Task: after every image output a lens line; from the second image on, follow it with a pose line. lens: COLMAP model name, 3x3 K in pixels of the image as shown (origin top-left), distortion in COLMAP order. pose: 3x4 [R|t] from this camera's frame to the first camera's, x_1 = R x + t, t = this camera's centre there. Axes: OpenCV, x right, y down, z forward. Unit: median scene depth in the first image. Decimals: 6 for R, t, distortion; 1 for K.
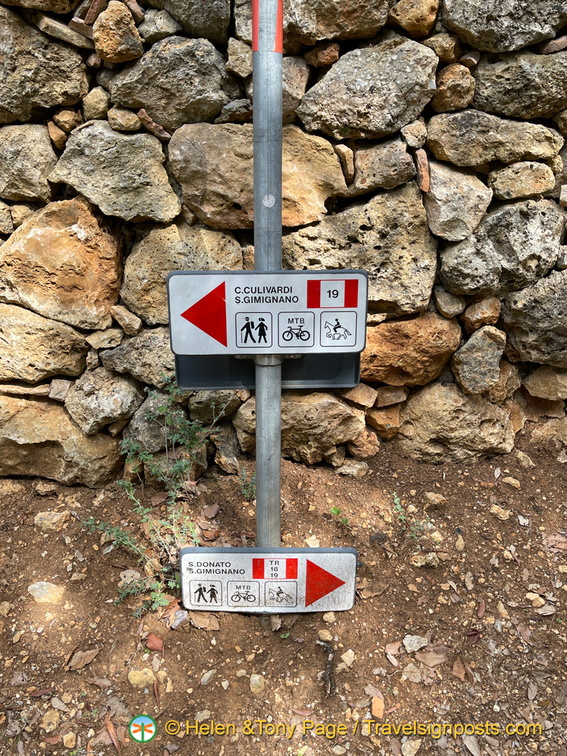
lens RADIAL K [[703.6, 0, 283.5], [0, 703.6, 378.0], [0, 0, 1]] dist [0.036878, -0.009411]
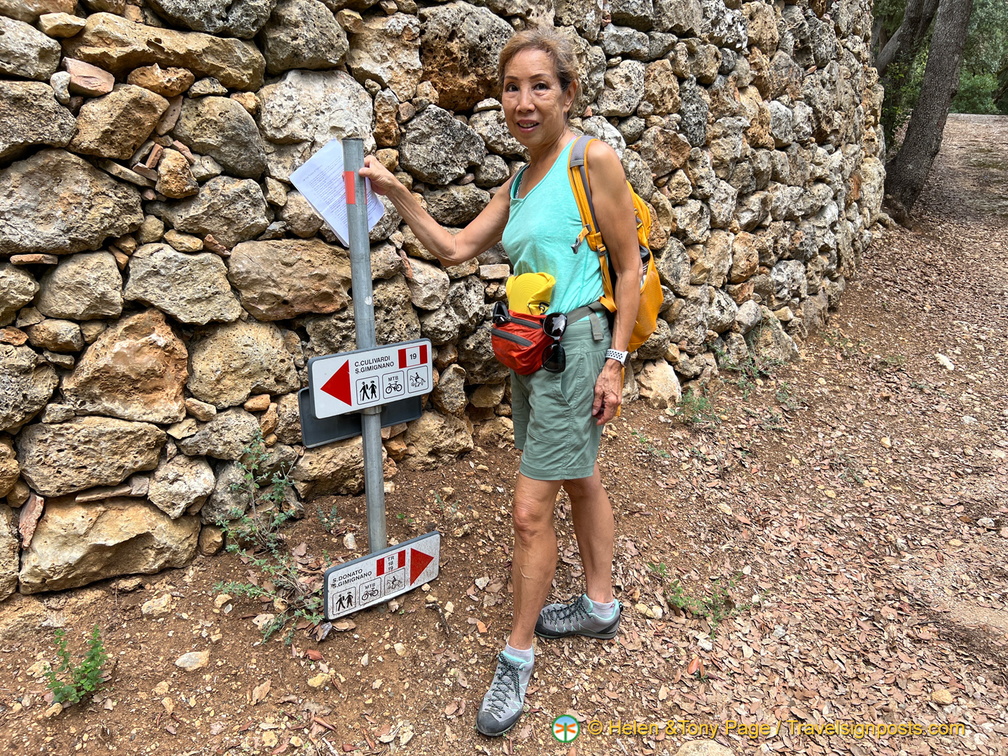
lens RADIAL K [[752.9, 0, 504.0], [0, 752.9, 378.0], [0, 0, 1]] dist [0.040125, -0.057257]
pose [[0.771631, -0.171289, 0.612573, -0.622249], [0.211578, 0.977338, 0.006770, -0.037291], [-0.599850, 0.124383, 0.790385, -0.294353]]
